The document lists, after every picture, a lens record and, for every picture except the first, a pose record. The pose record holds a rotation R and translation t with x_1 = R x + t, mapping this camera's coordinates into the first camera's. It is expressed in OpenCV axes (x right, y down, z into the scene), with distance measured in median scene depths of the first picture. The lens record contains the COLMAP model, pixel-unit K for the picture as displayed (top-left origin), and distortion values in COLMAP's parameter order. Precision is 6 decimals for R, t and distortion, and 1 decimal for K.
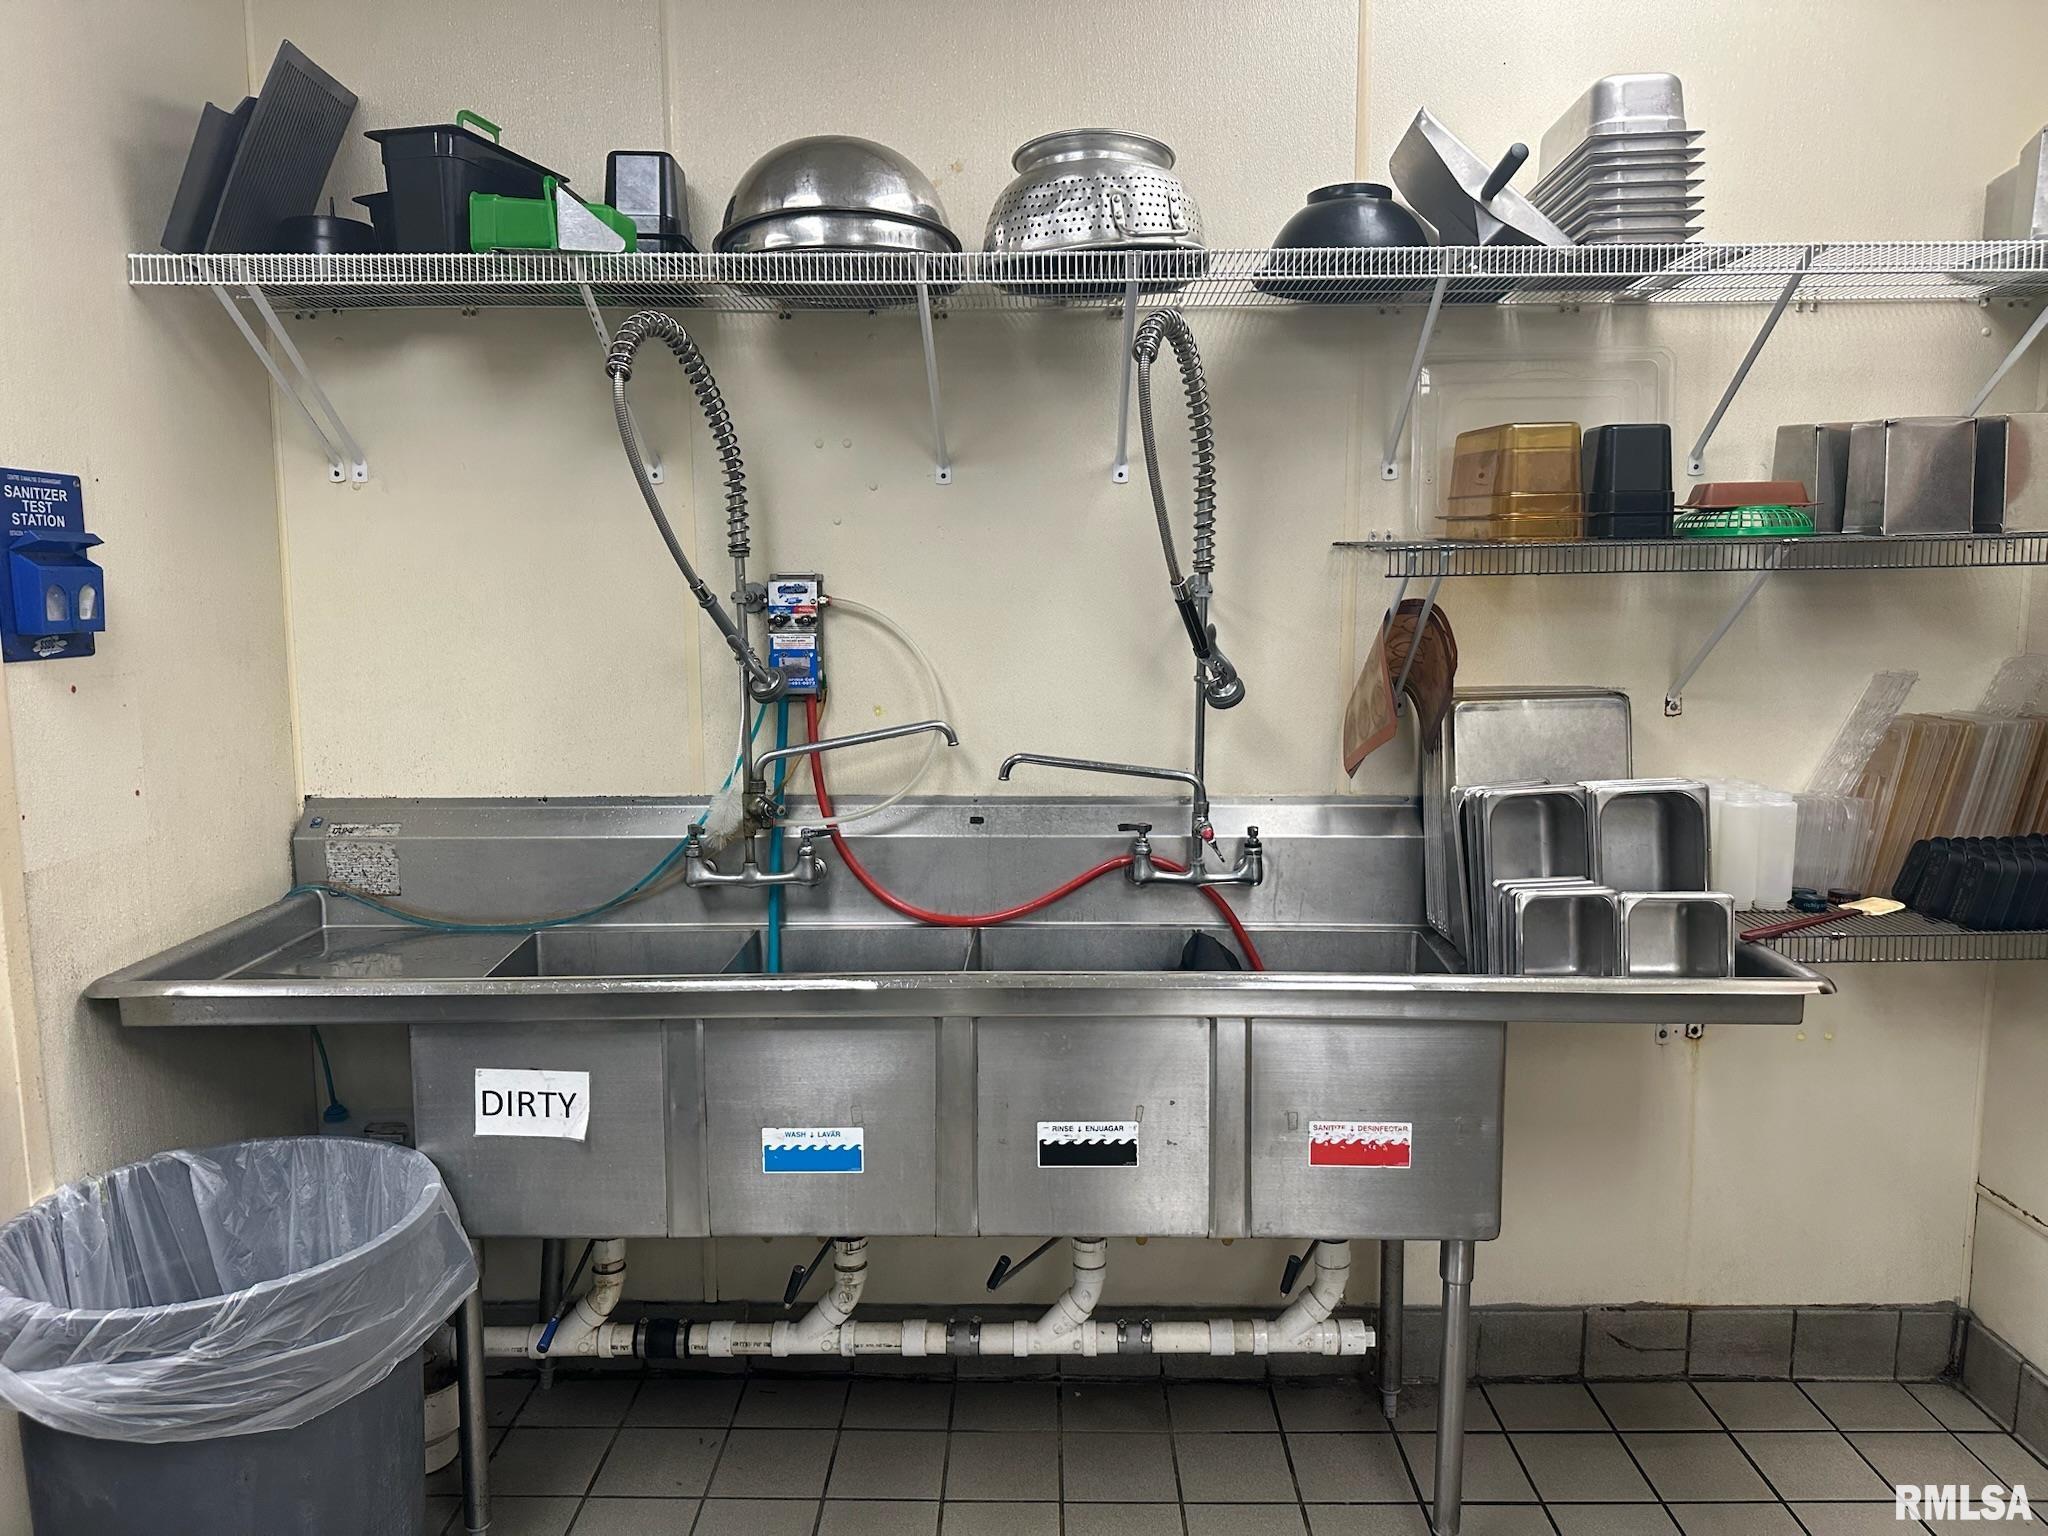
lens RADIAL K [[1465.6, 0, 1031.2], [0, 1465.6, 770.2], [0, 0, 1]] dist [0.084830, -0.000291]
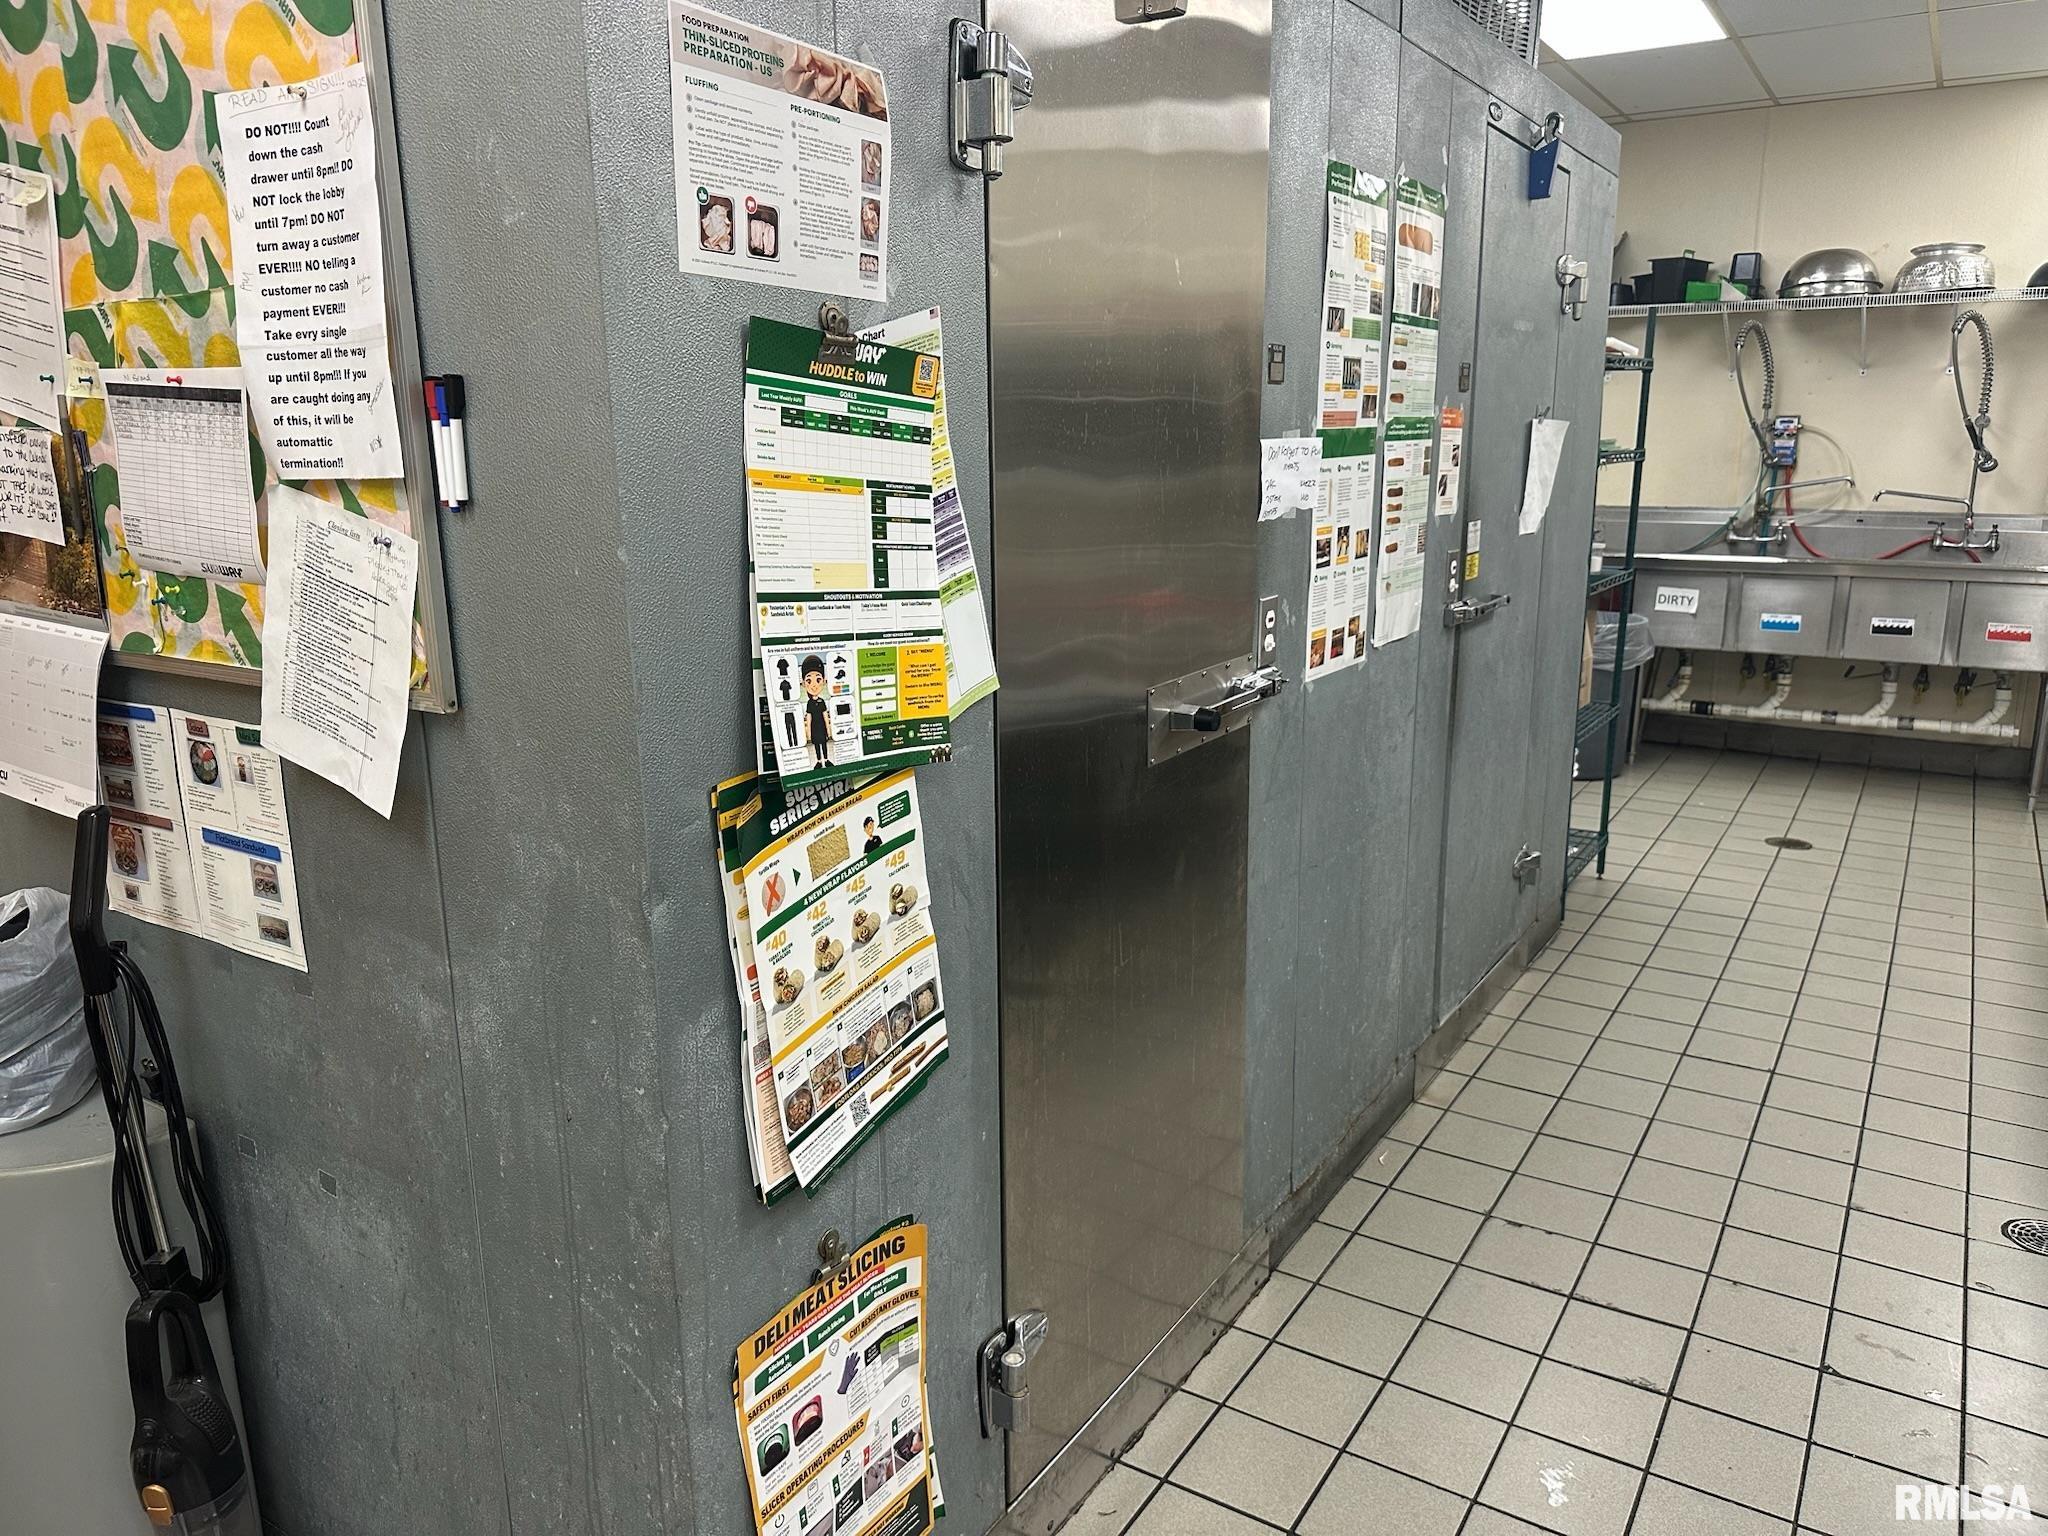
lens RADIAL K [[1436.1, 0, 1022.8], [0, 1436.1, 763.3], [0, 0, 1]] dist [0.007048, -0.017719]
pose [[0.846305, 0.117135, -0.519661, 0.076440], [-0.059576, 0.990217, 0.126176, 0.230326], [0.529357, -0.075824, 0.845004, -1.871320]]
